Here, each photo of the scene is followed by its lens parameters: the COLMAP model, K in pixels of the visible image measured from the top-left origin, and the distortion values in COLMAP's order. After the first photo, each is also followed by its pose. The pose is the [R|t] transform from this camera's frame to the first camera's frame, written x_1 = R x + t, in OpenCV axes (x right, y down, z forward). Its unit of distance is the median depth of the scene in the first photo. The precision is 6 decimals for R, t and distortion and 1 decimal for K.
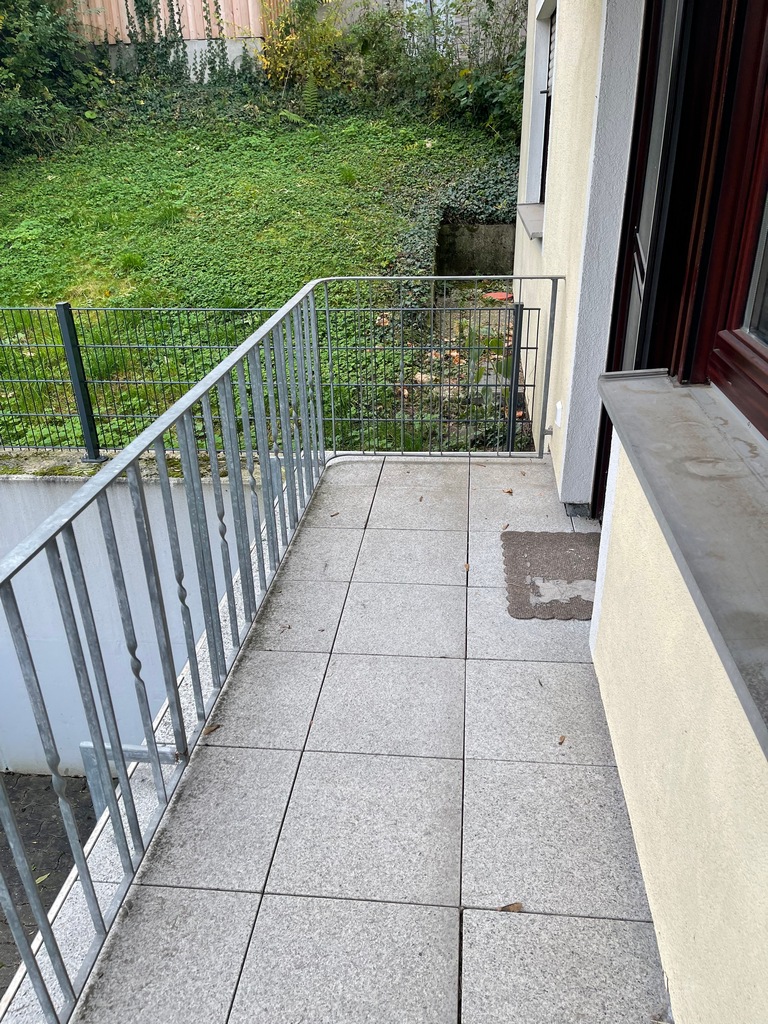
lens RADIAL K [[772.5, 0, 387.2], [0, 772.5, 511.9], [0, 0, 1]] dist [0.008460, 0.001562]
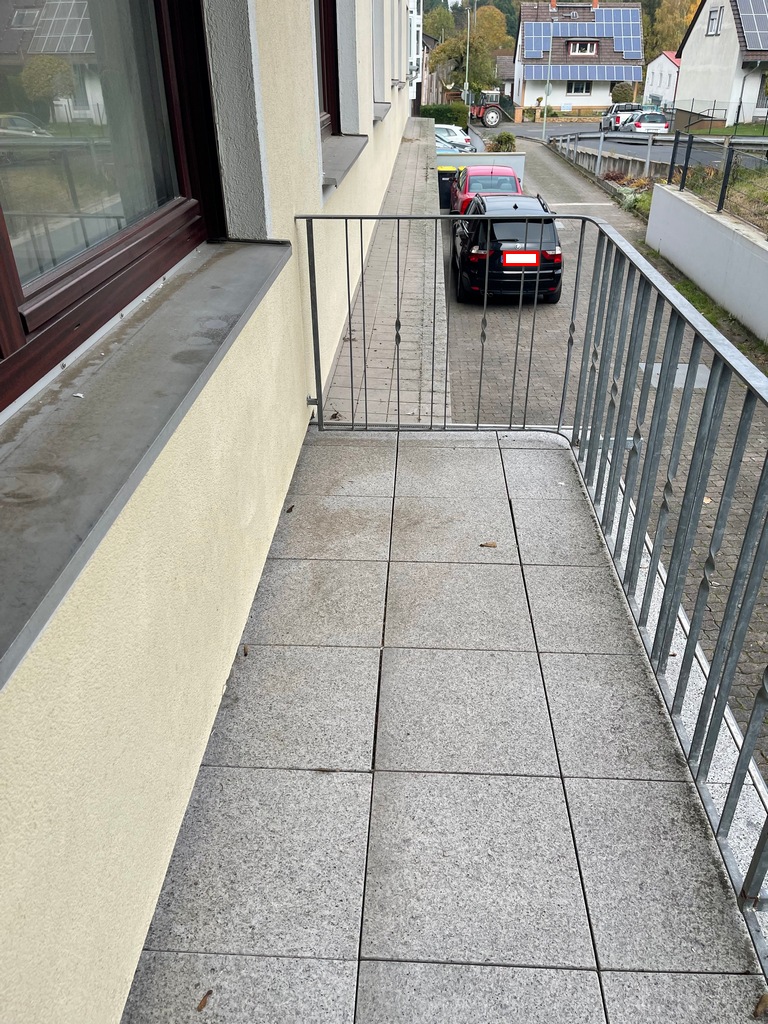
lens RADIAL K [[772.5, 0, 388.5], [0, 772.5, 512.2], [0, 0, 1]] dist [0.008460, 0.001562]
pose [[-0.997677, 0.056283, -0.038371, 0.091149], [-0.001103, 0.549877, 0.835245, -0.566493], [0.068110, 0.833347, -0.548538, 1.244099]]
